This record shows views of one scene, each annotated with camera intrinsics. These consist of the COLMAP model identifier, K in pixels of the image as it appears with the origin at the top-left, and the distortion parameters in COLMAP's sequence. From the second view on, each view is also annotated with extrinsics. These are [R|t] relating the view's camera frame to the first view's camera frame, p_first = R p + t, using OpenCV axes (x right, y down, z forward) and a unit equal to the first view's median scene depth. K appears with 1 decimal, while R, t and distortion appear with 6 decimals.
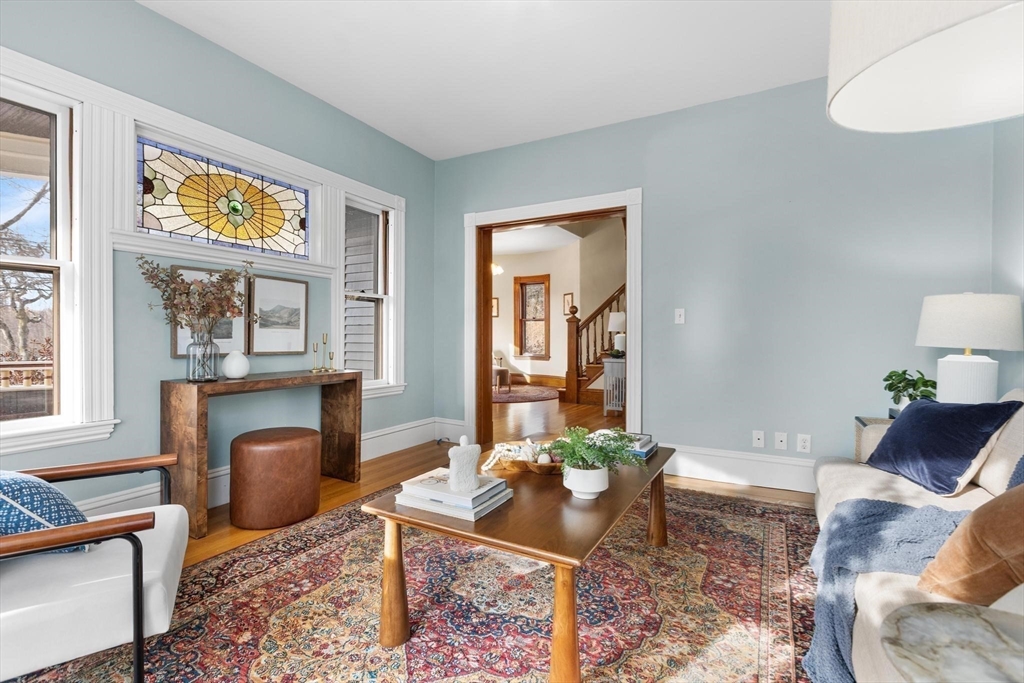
lens RADIAL K [[460.9, 0, 512.0], [0, 460.9, 341.5], [0, 0, 1]] dist [-0.000699, 0.000007]
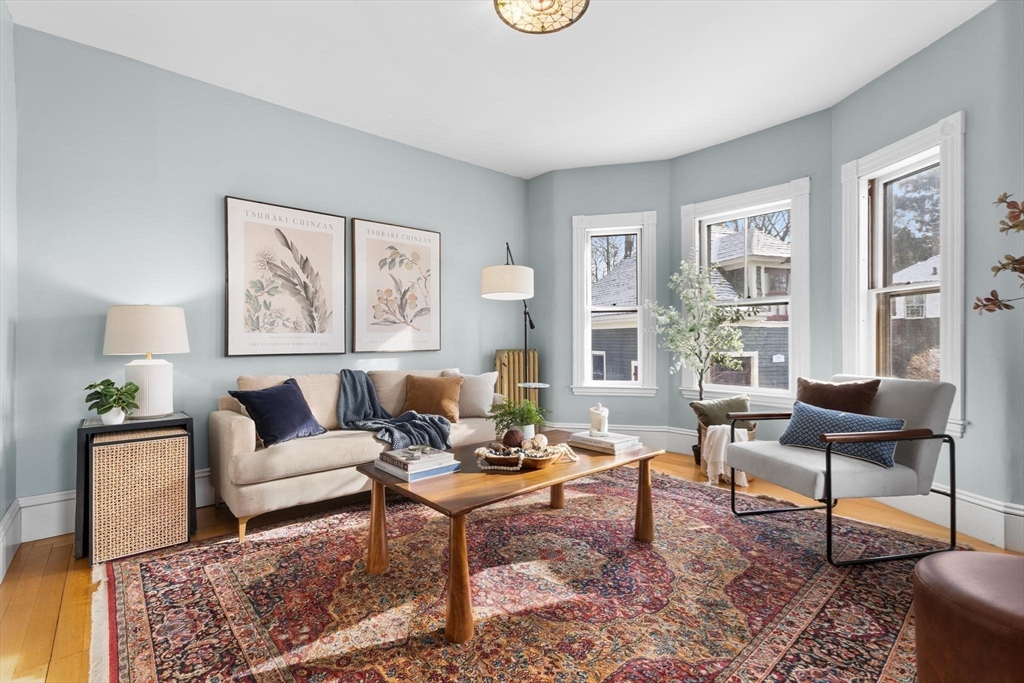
lens RADIAL K [[460.9, 0, 512.0], [0, 460.9, 341.5], [0, 0, 1]] dist [-0.000699, 0.000007]
pose [[-0.943558, 0.002696, 0.331197, -0.276118], [0.005197, 0.999964, 0.006666, -0.021140], [-0.331167, 0.008011, -0.943538, 2.050605]]
